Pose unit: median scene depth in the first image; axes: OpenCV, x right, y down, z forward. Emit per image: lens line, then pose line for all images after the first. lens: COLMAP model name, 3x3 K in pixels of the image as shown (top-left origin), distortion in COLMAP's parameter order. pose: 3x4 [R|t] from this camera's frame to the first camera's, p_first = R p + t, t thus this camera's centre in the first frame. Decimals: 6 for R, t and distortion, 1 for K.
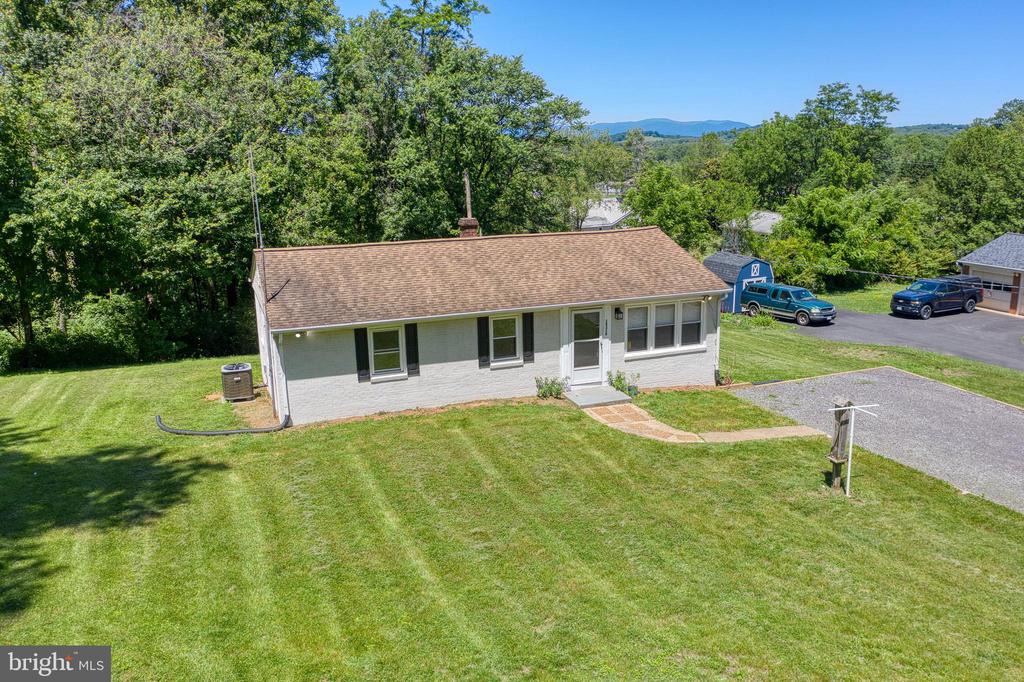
lens RADIAL K [[794.6, 0, 512.0], [0, 794.6, 341.0], [0, 0, 1]] dist [-0.059749, 0.003434]
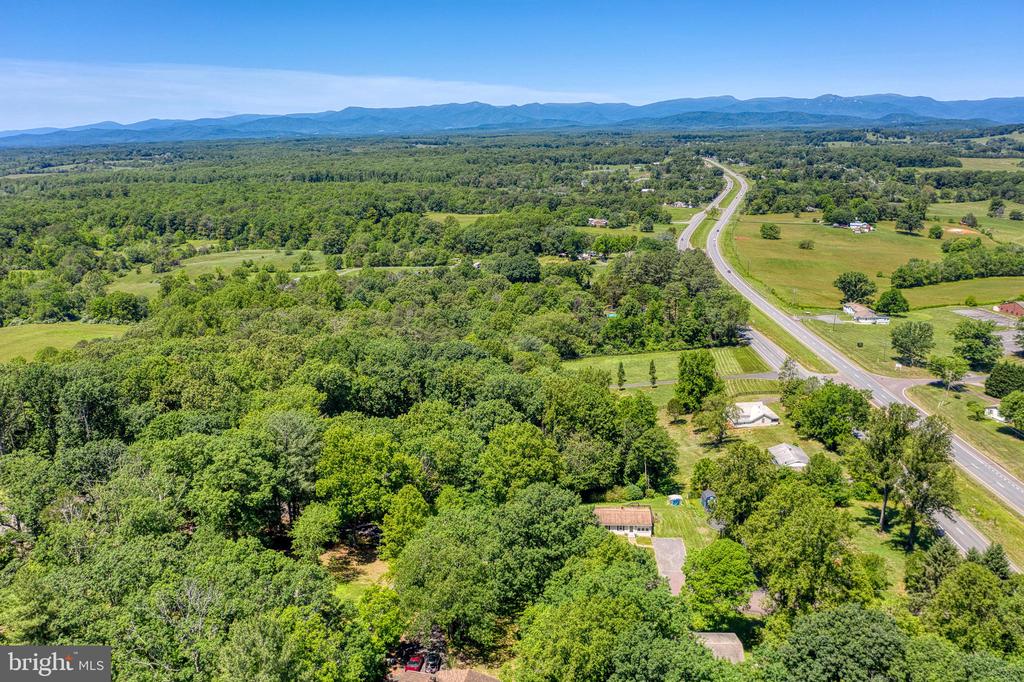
lens RADIAL K [[794.6, 0, 512.0], [0, 794.6, 341.0], [0, 0, 1]] dist [-0.059749, 0.003434]
pose [[0.910151, 0.107827, -0.399998, 2.042306], [-0.098809, 0.994170, 0.043168, -2.177276], [0.402321, 0.000234, 0.915499, -7.000789]]
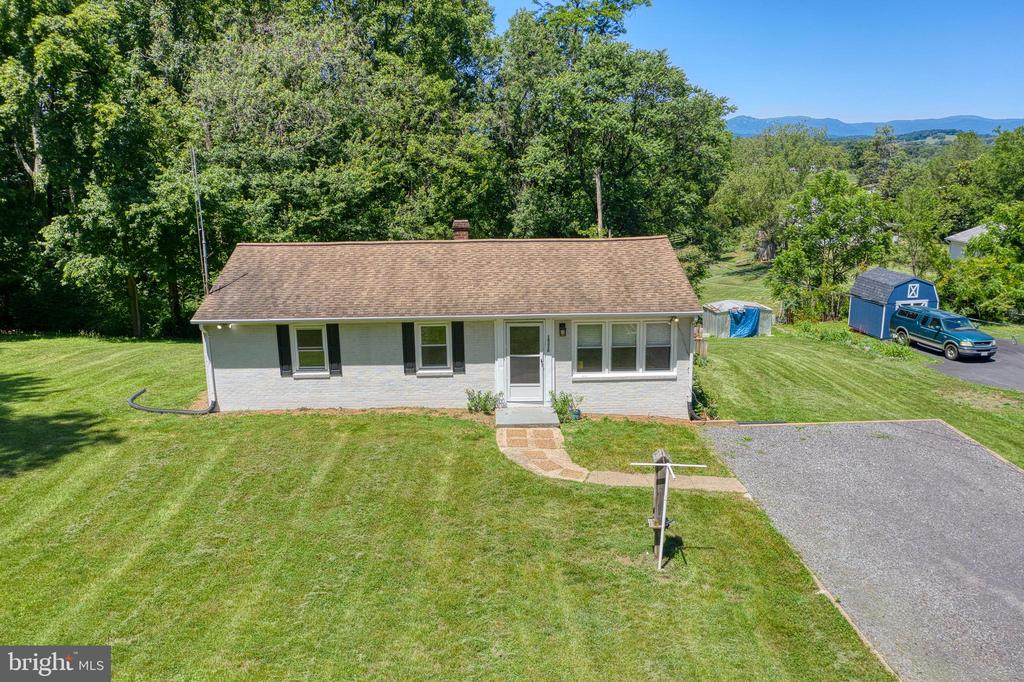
lens RADIAL K [[794.6, 0, 512.0], [0, 794.6, 341.0], [0, 0, 1]] dist [-0.059749, 0.003434]
pose [[0.943756, 0.081797, -0.320365, 0.385521], [-0.080374, 0.996608, 0.017687, -0.033948], [0.320725, 0.009057, 0.947129, 0.111977]]
